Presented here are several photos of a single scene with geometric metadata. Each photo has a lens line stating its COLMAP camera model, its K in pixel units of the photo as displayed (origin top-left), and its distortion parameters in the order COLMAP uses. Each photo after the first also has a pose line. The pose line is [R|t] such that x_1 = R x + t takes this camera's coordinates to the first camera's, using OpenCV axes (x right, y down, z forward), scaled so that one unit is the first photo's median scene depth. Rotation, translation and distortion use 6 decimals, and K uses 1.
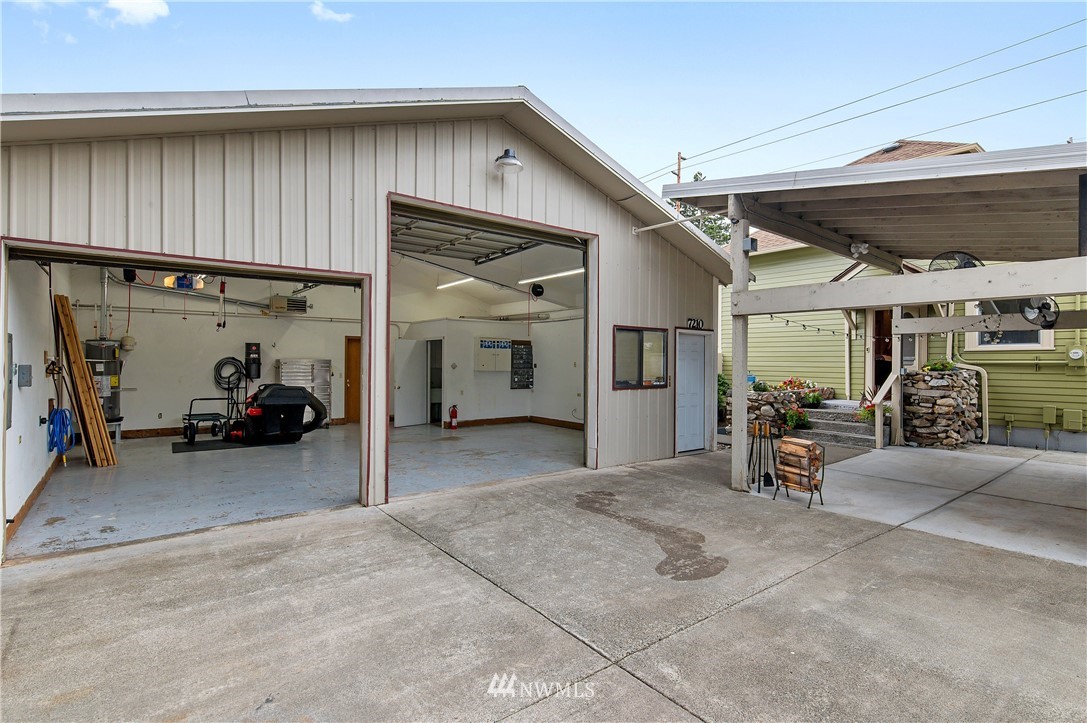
lens RADIAL K [[517.6, 0, 542.6], [0, 517.6, 363.9], [0, 0, 1]] dist [-0.002818, -0.000084]
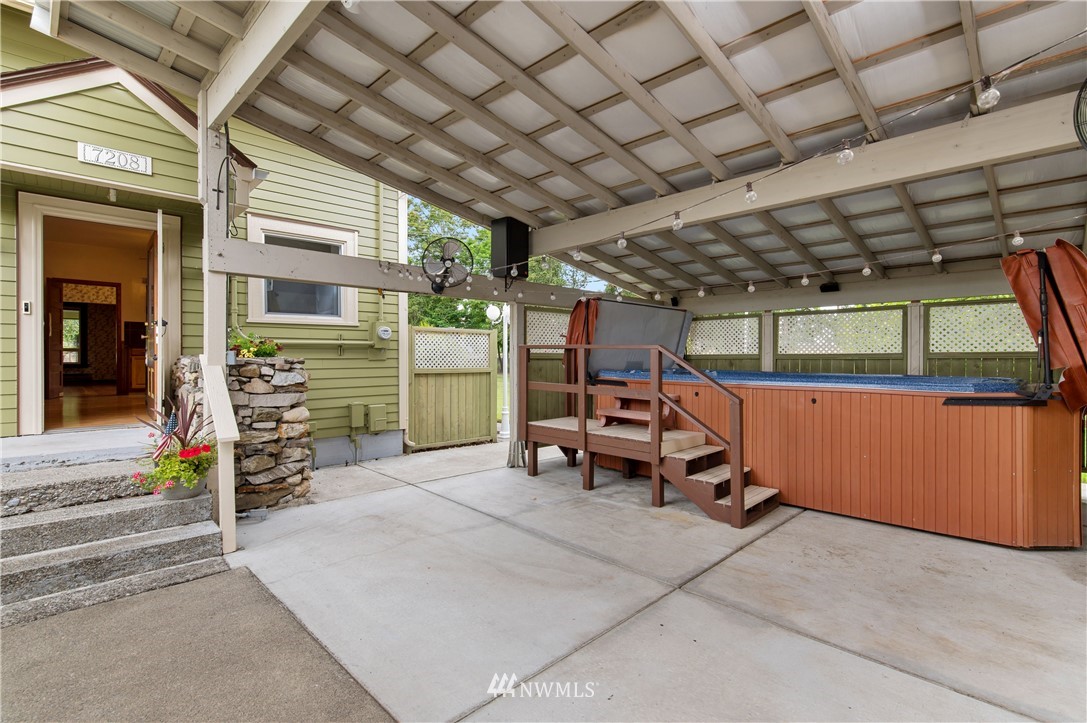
lens RADIAL K [[504.0, 0, 543.0], [0, 504.0, 357.3], [0, 0, 1]] dist [-0.001456, -0.000057]
pose [[-0.131243, -0.009061, 0.991309, 0.235529], [0.000390, 0.999958, 0.009192, 0.010498], [-0.991350, 0.001593, -0.131234, 0.809227]]
